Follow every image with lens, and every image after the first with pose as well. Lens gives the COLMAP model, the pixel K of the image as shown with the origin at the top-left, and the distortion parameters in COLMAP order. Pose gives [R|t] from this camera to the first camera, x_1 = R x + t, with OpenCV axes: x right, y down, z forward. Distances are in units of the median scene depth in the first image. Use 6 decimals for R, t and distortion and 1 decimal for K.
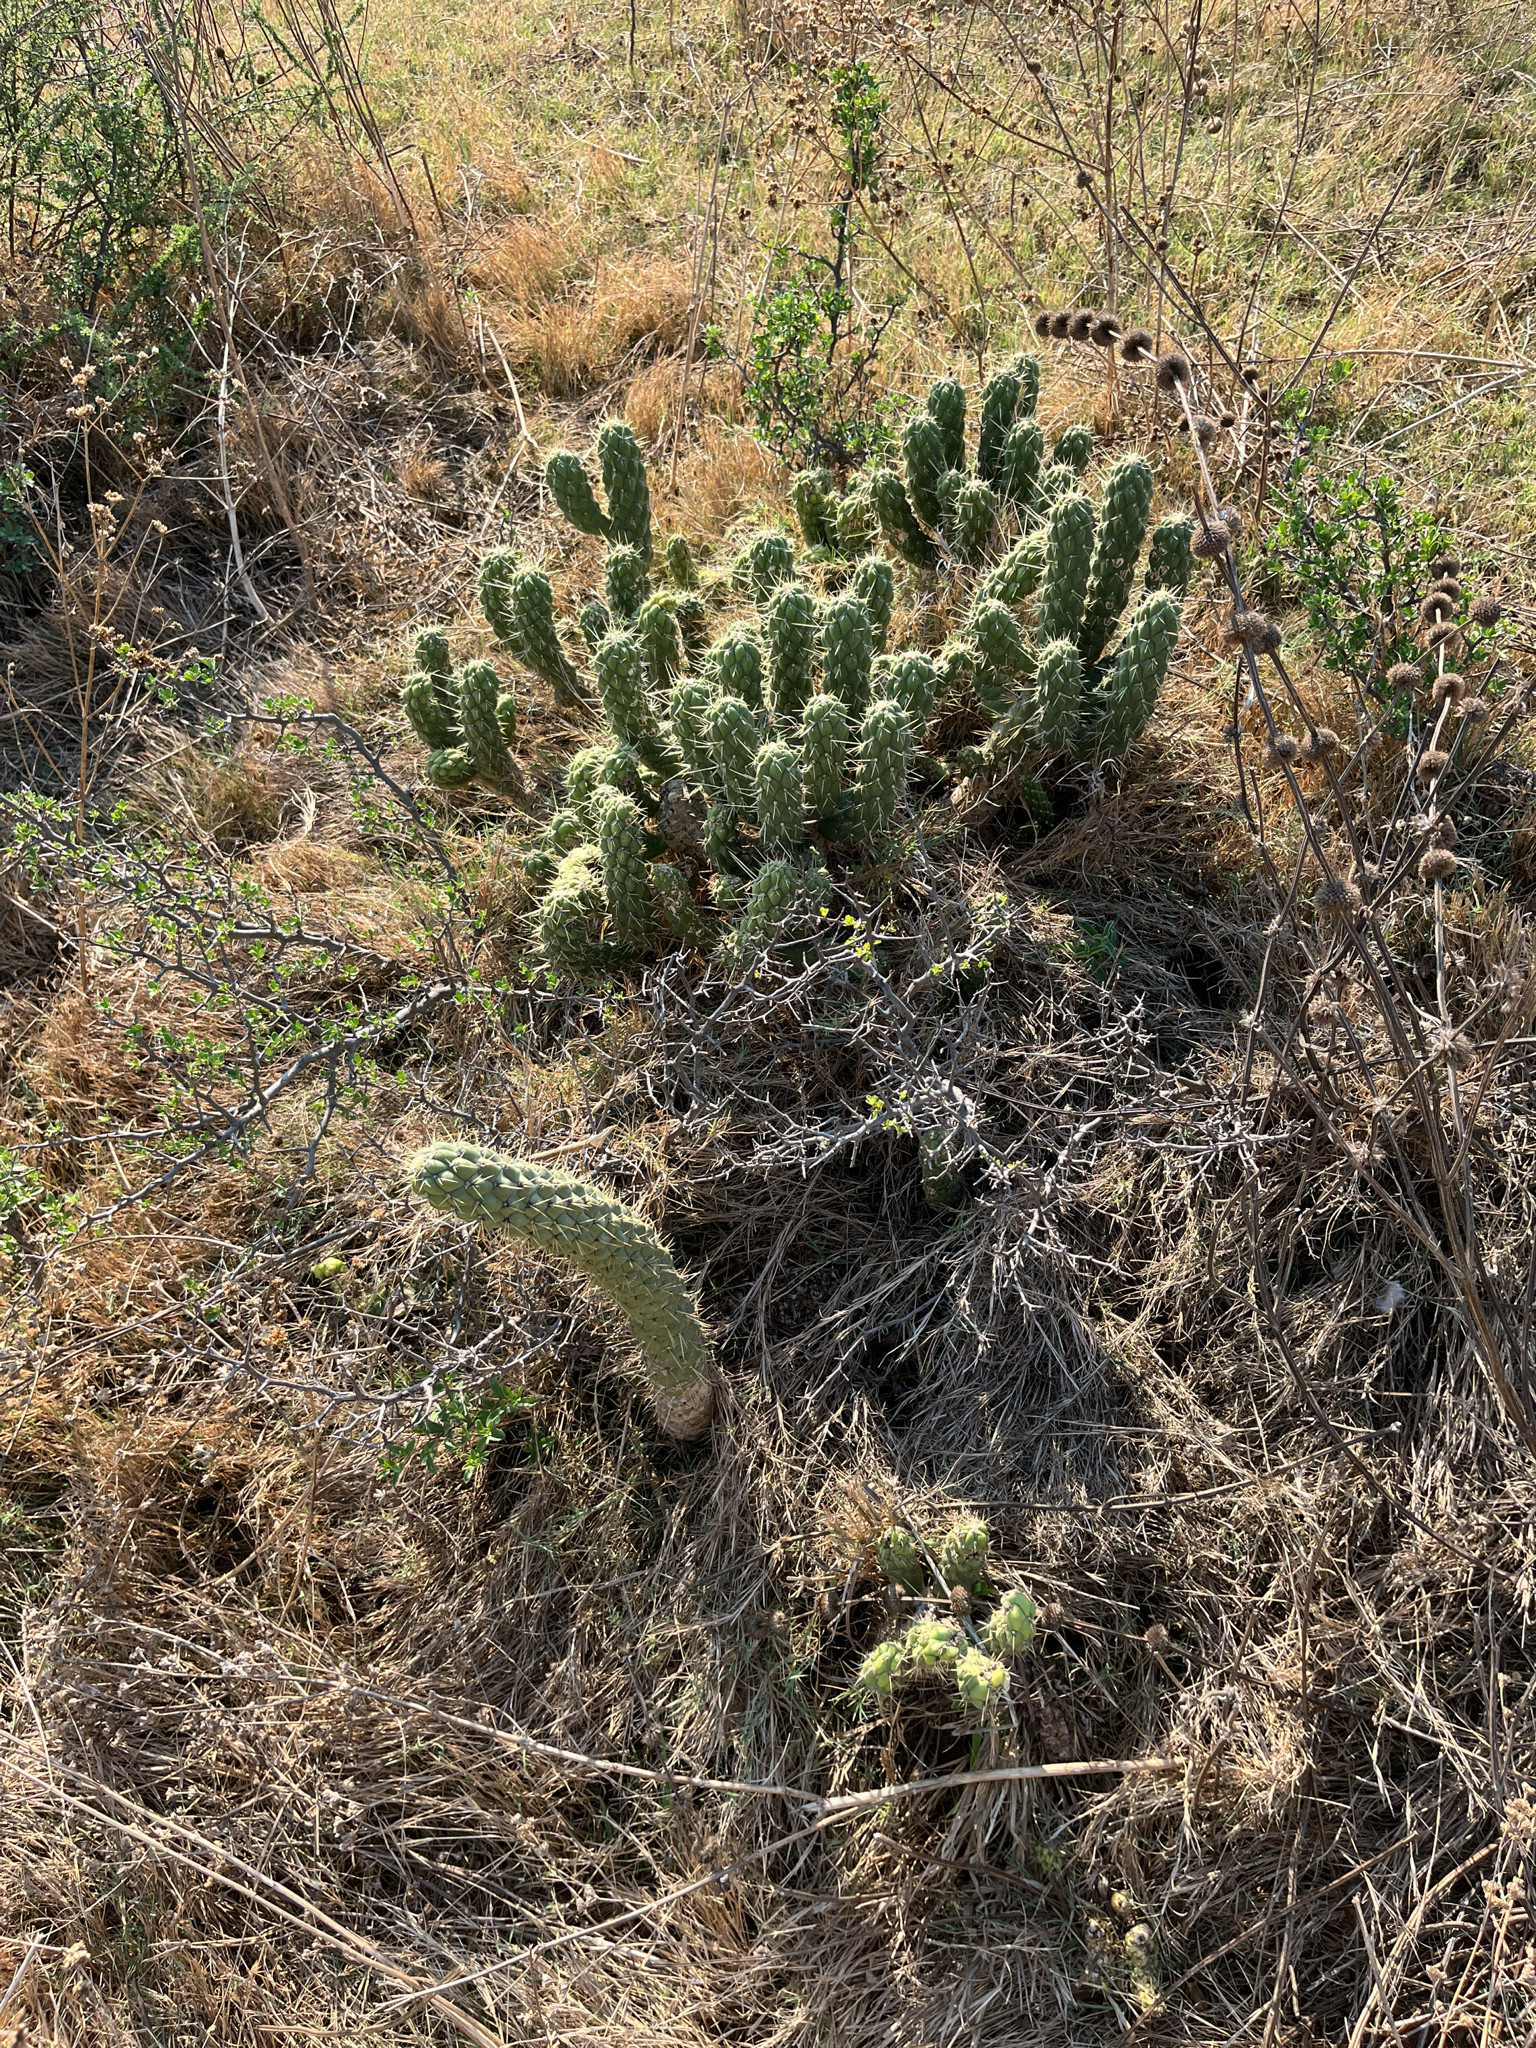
lens RADIAL K [[1492.7, 0, 768.0], [0, 1492.7, 1024.0], [0, 0, 1]] dist [-0.000614, -0.000075]
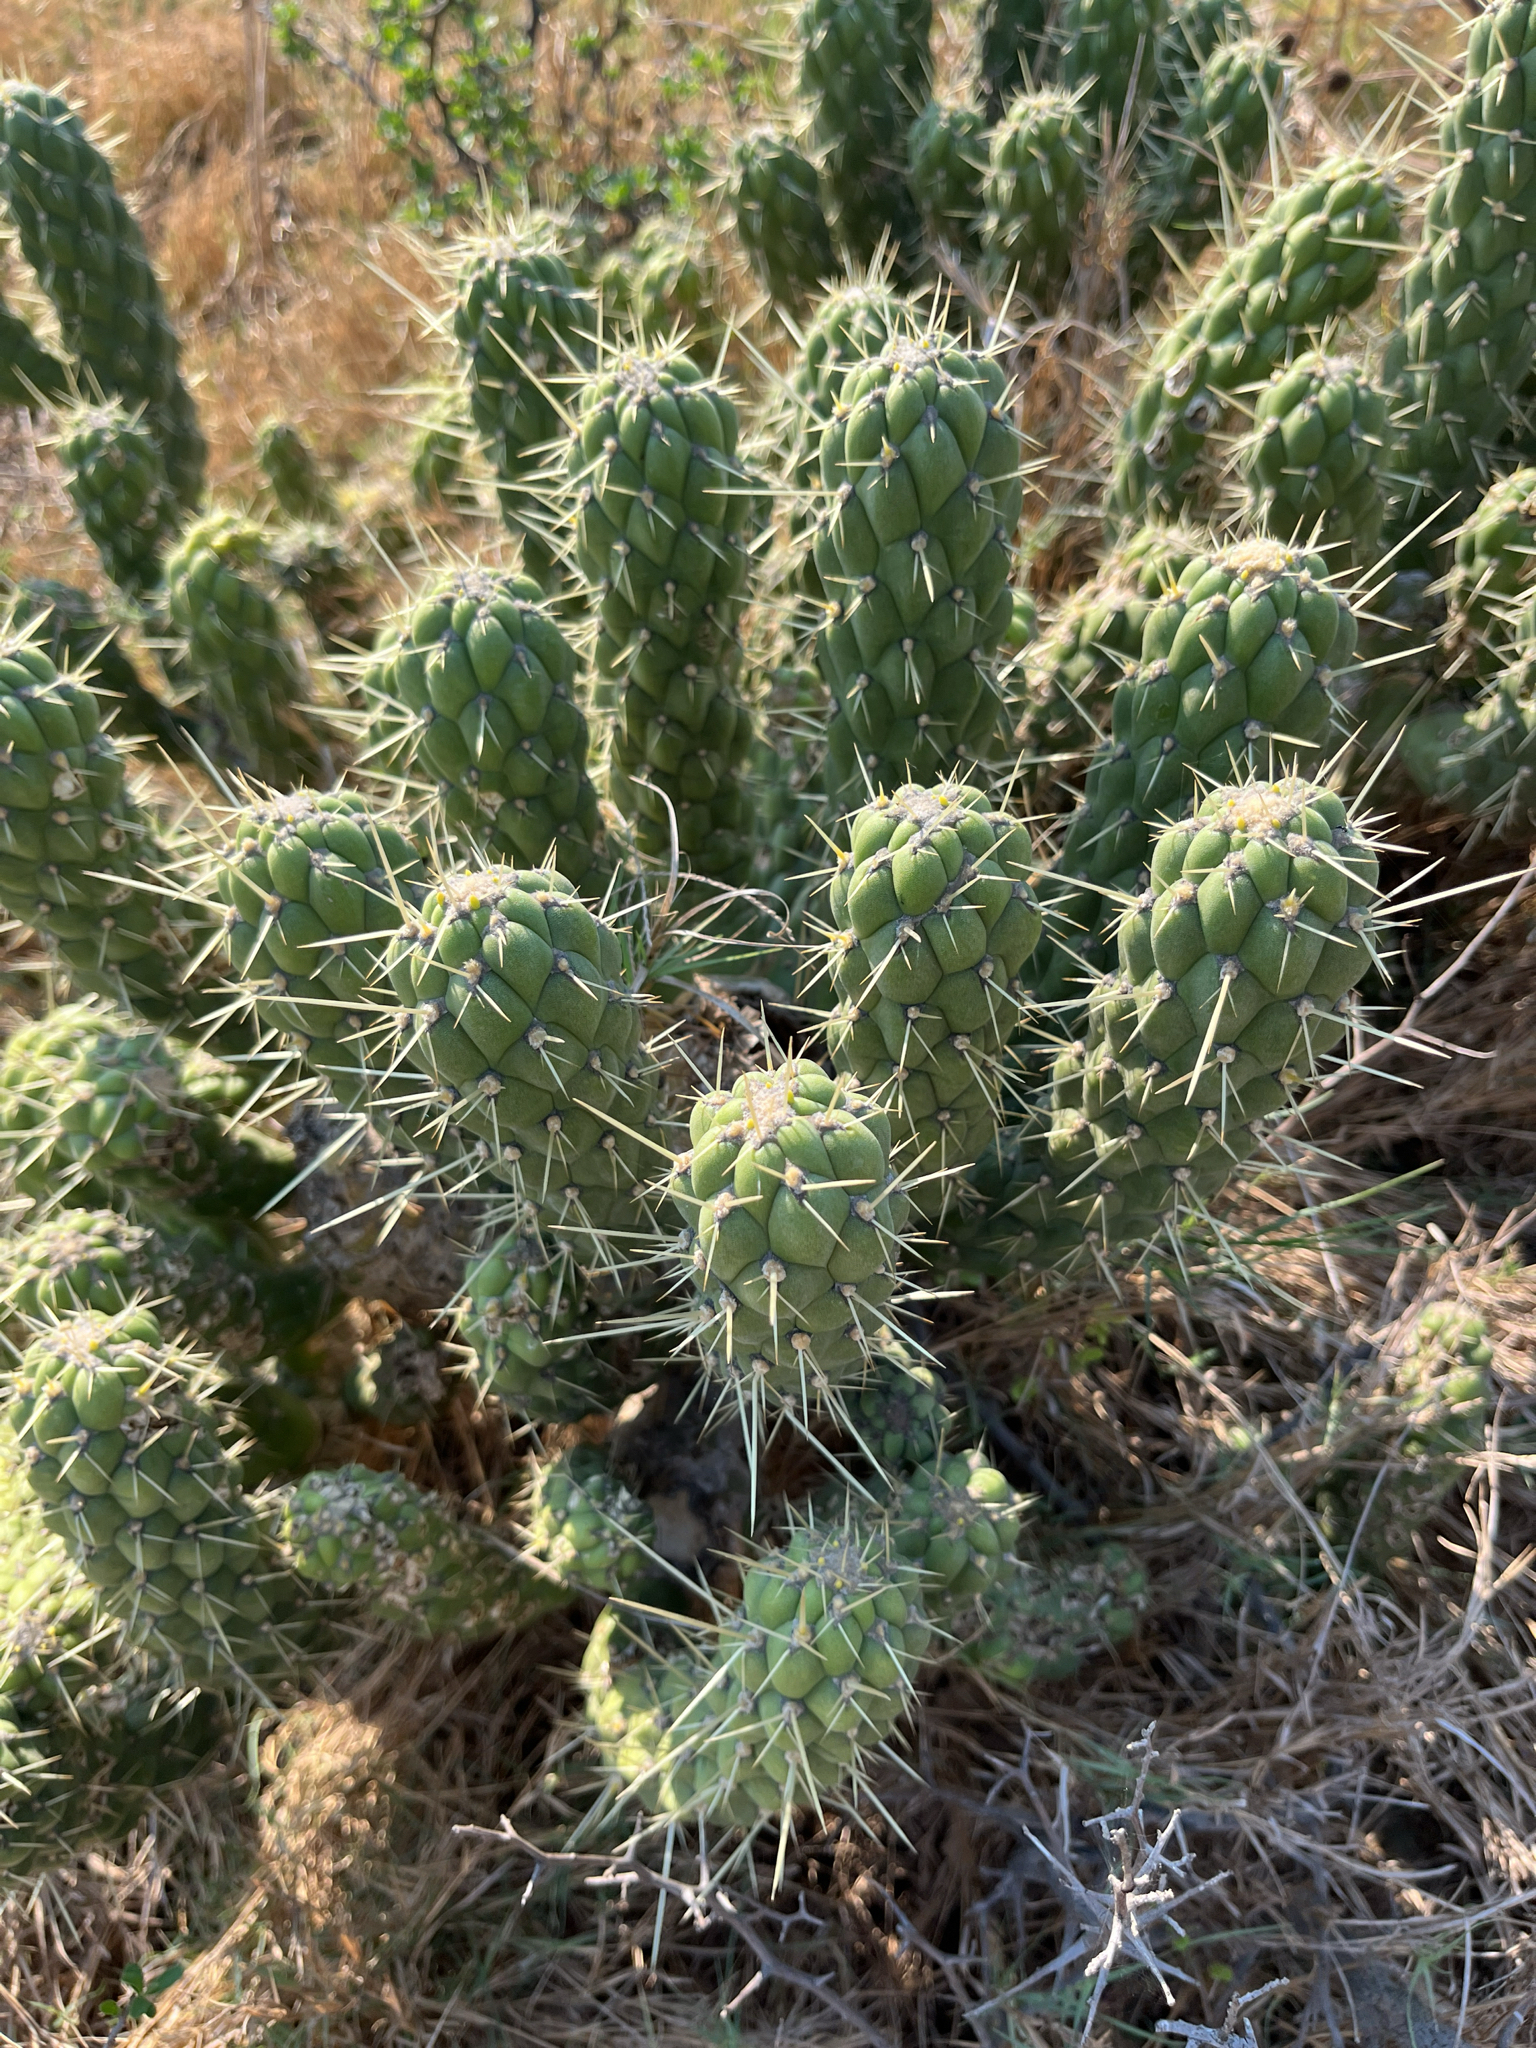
lens RADIAL K [[1685.9, 0, 768.0], [0, 1685.9, 1024.0], [0, 0, 1]] dist [0.009511, 0.002303]
pose [[0.976442, -0.168633, 0.134625, -0.020148], [0.170647, 0.985326, -0.003481, -0.167327], [-0.132063, 0.026372, 0.990890, 0.671821]]
